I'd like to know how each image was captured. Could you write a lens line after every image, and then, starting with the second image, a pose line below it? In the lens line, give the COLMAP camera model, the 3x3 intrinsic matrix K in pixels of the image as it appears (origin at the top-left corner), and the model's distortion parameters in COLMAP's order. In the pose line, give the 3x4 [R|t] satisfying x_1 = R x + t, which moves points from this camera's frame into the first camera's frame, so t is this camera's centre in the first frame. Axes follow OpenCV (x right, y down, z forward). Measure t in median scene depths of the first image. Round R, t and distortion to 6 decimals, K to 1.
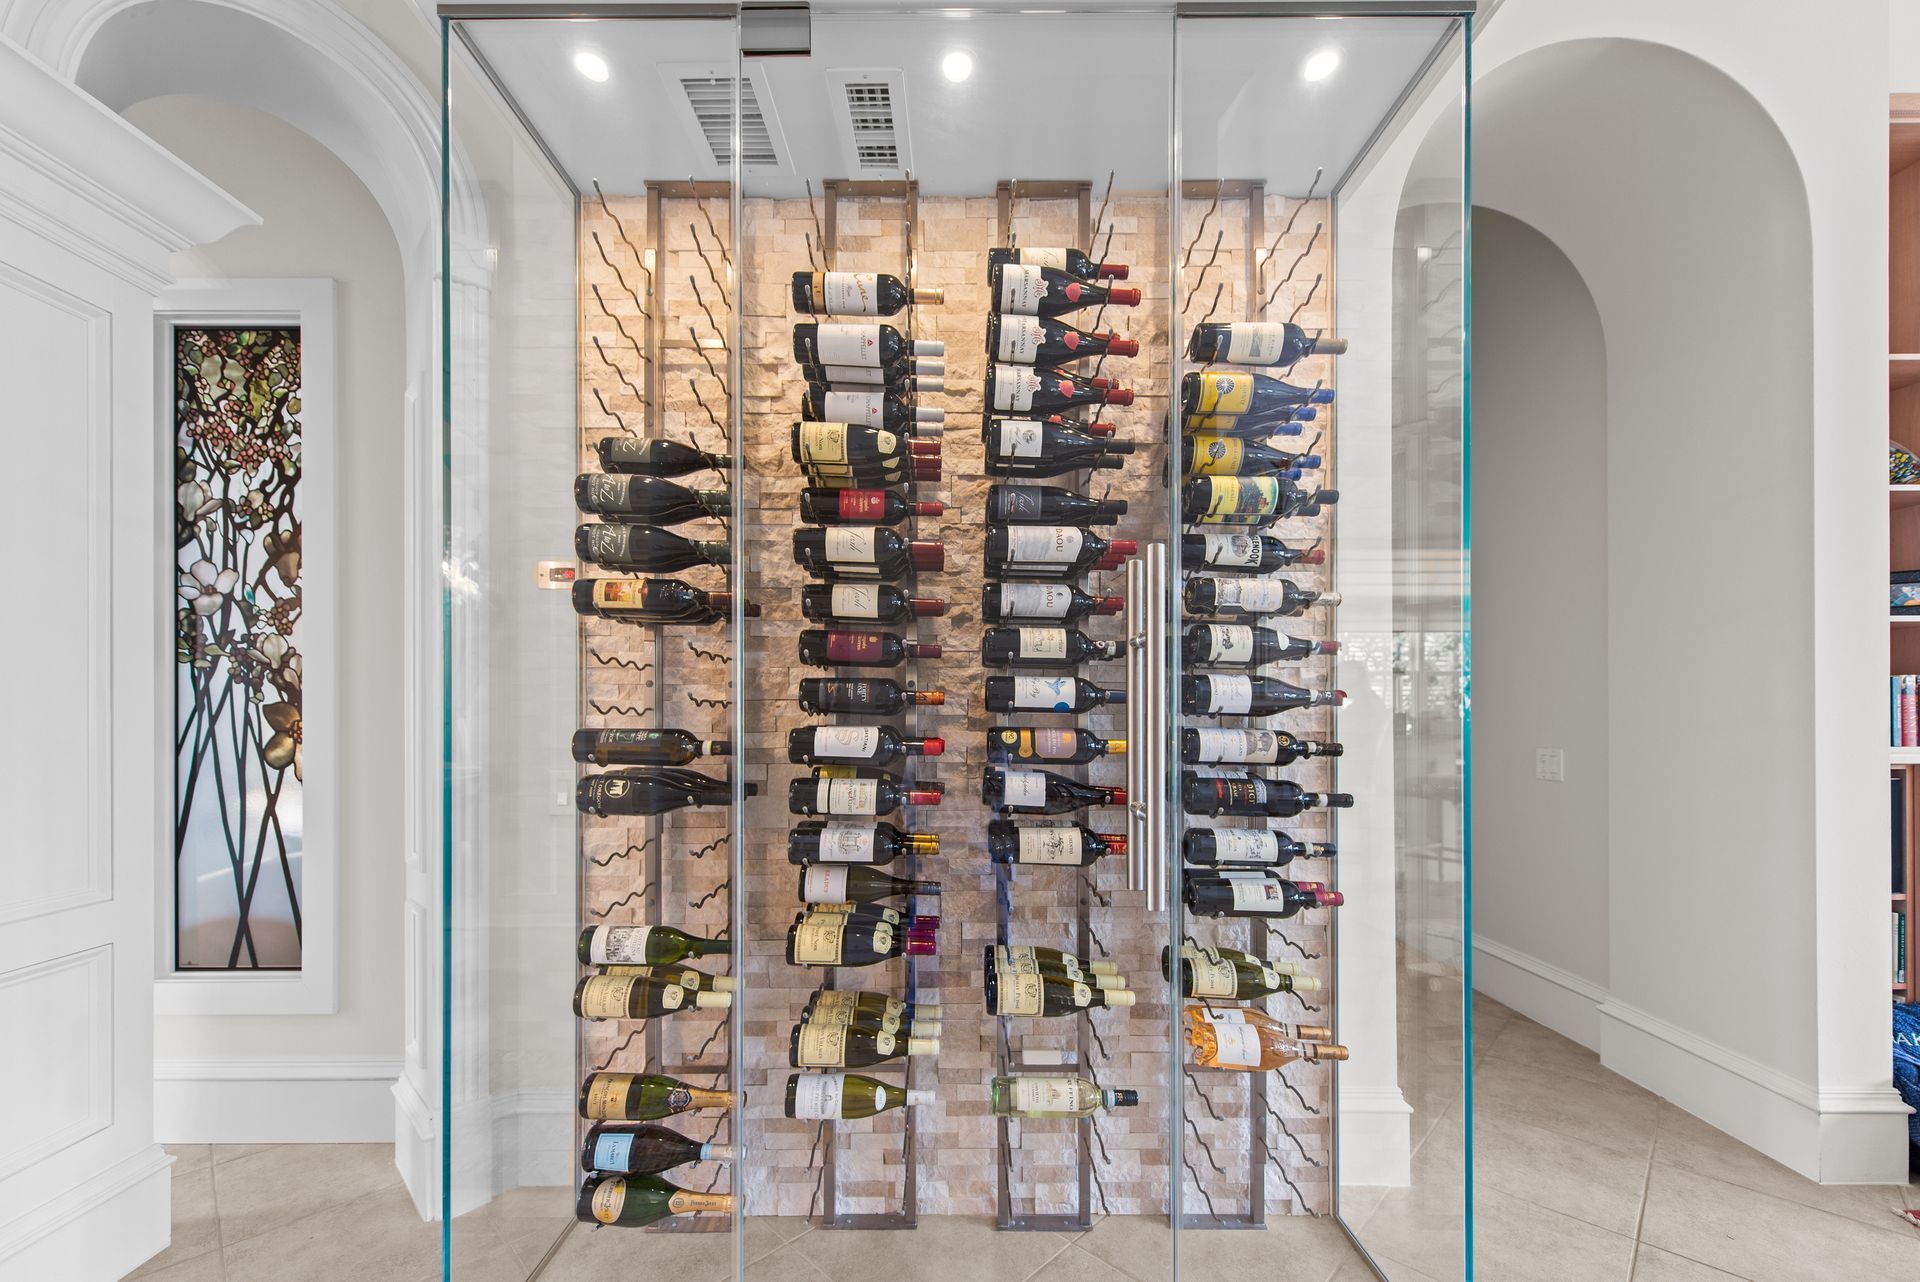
lens RADIAL K [[774.6, 0, 953.5], [0, 774.6, 715.9], [0, 0, 1]] dist [0.002142, -0.000491]
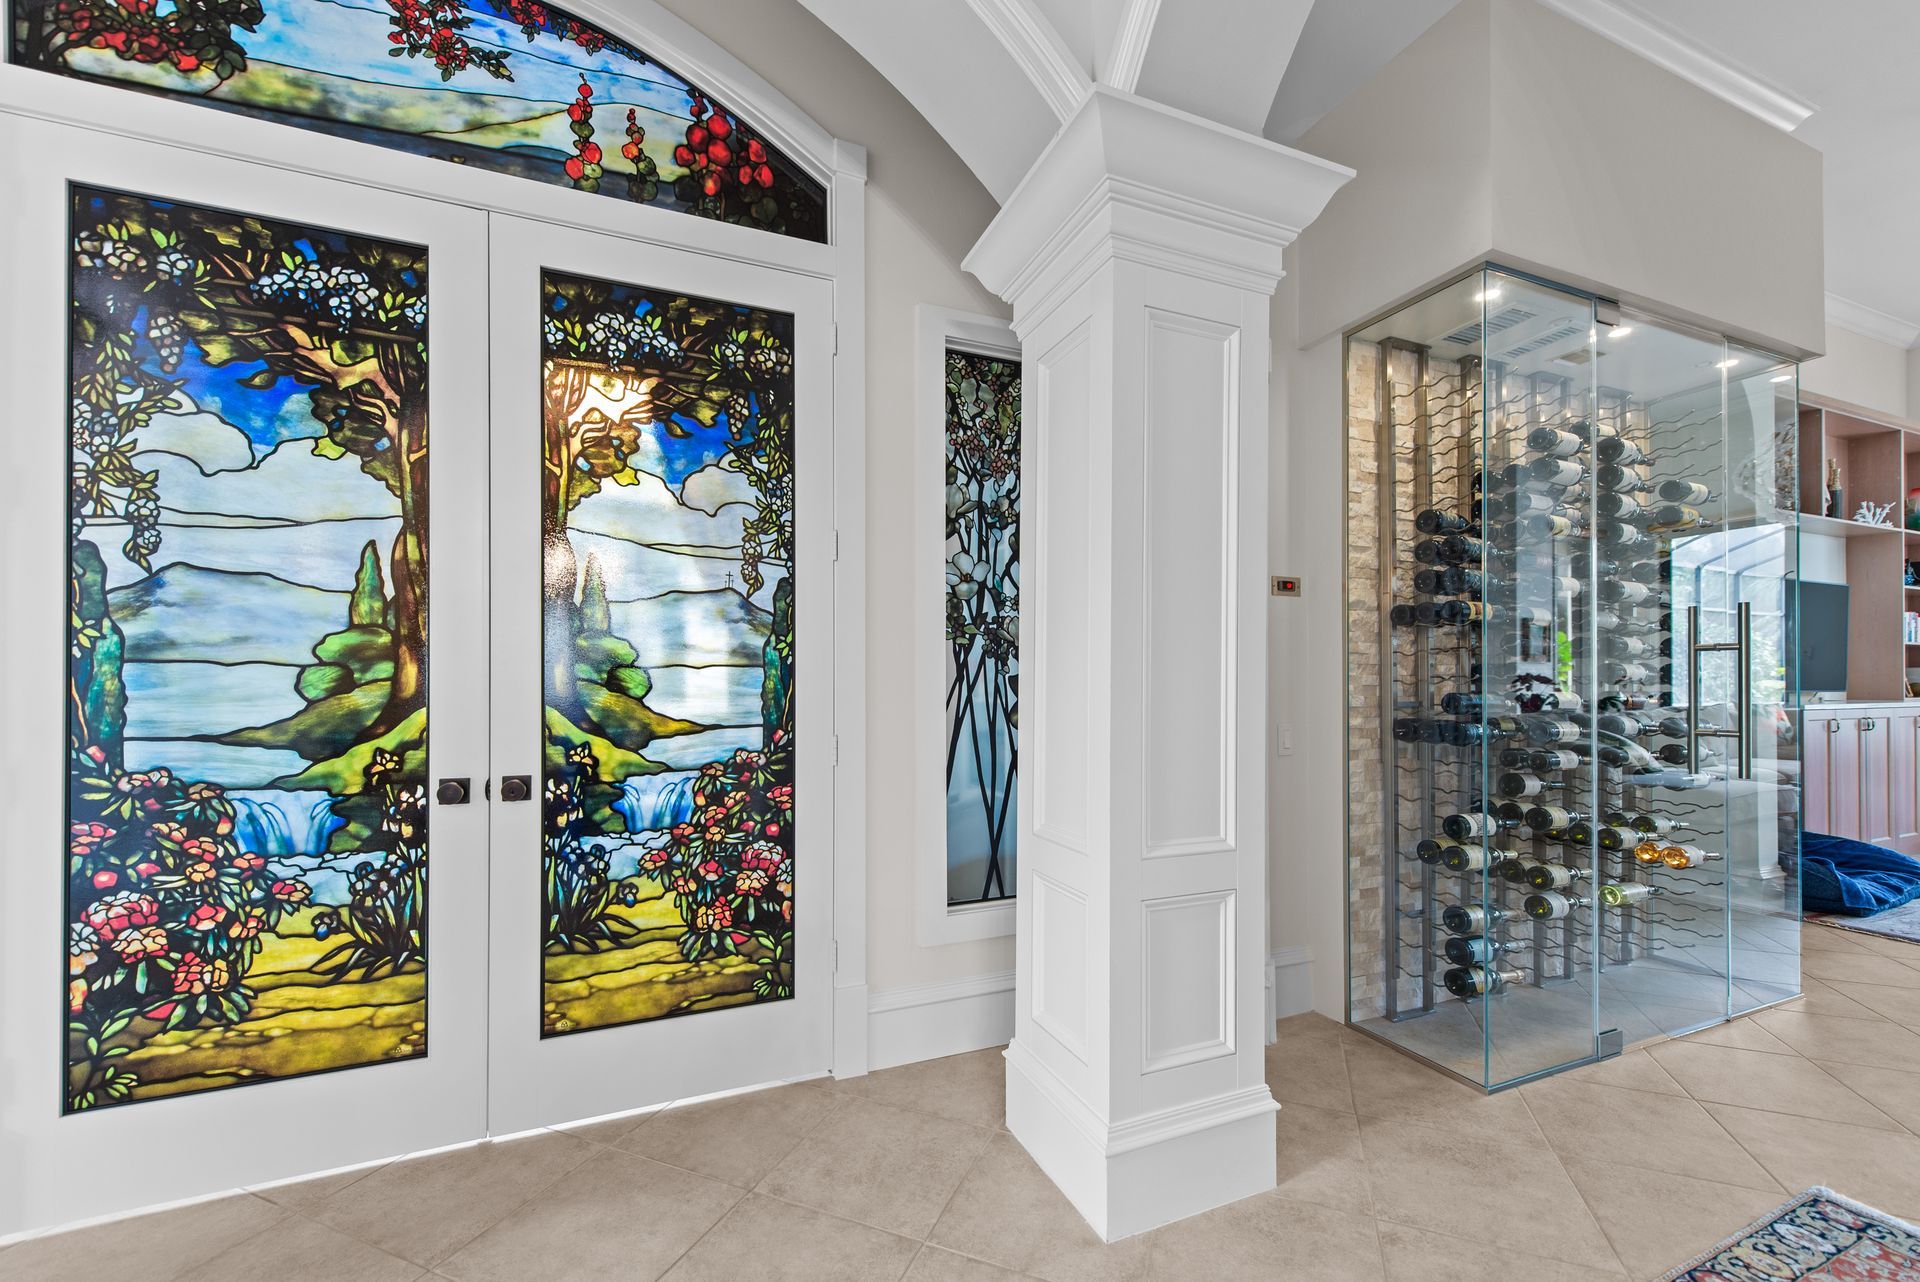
lens RADIAL K [[756.1, 0, 953.0], [0, 756.1, 677.1], [0, 0, 1]] dist [0.007721, -0.003542]
pose [[0.925834, 0.003680, 0.377914, -1.716821], [-0.001979, 0.999986, -0.004887, -0.008514], [-0.377926, 0.003777, 0.925828, -0.058598]]
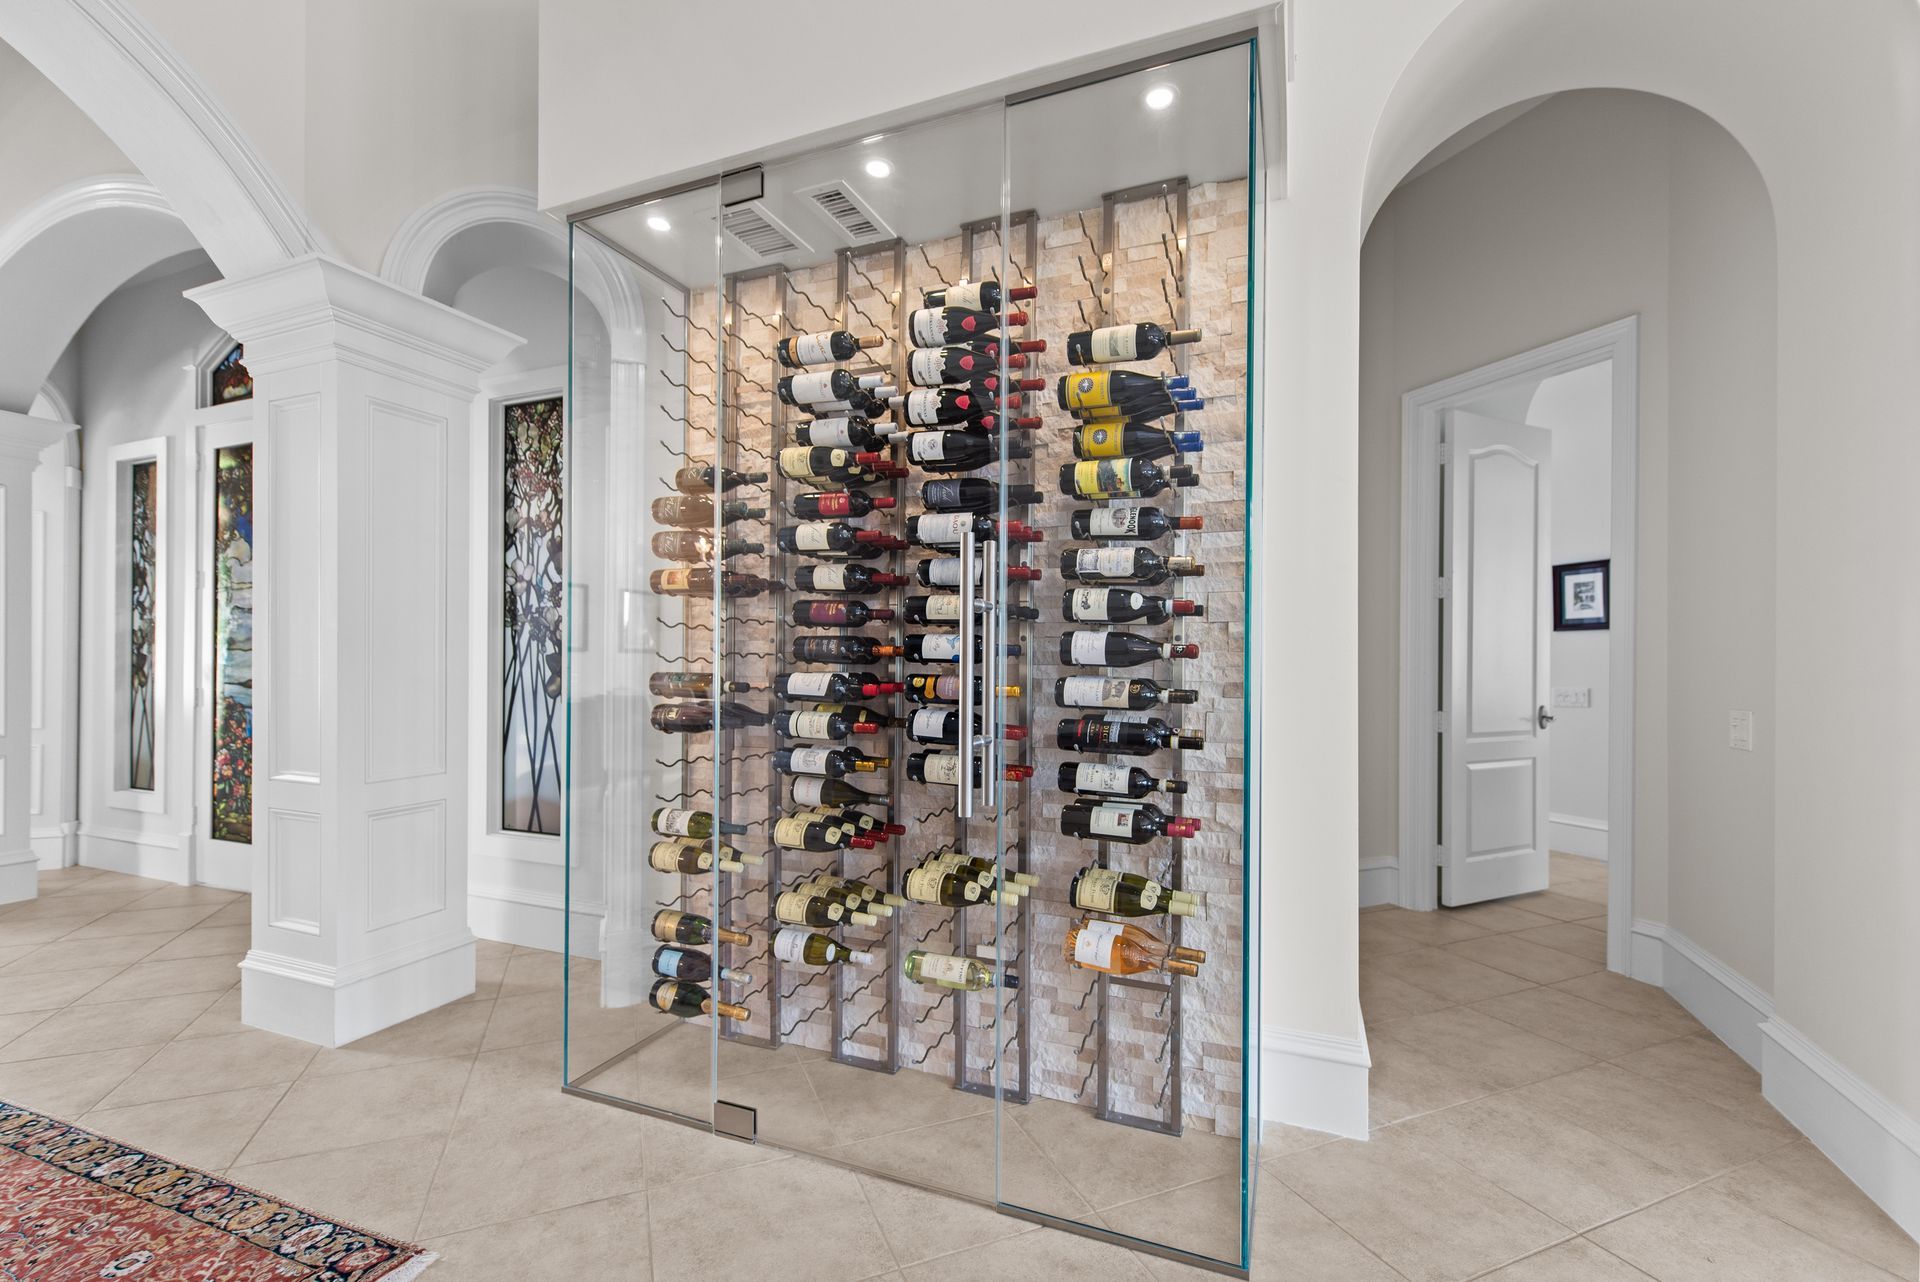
lens RADIAL K [[822.6, 0, 972.5], [0, 822.6, 664.5], [0, 0, 1]] dist [-0.000194, 0.000028]
pose [[0.926862, 0.006037, -0.375354, 0.552347], [-0.006401, 0.999979, 0.000277, -0.001929], [0.375348, 0.002146, 0.926882, -0.181890]]
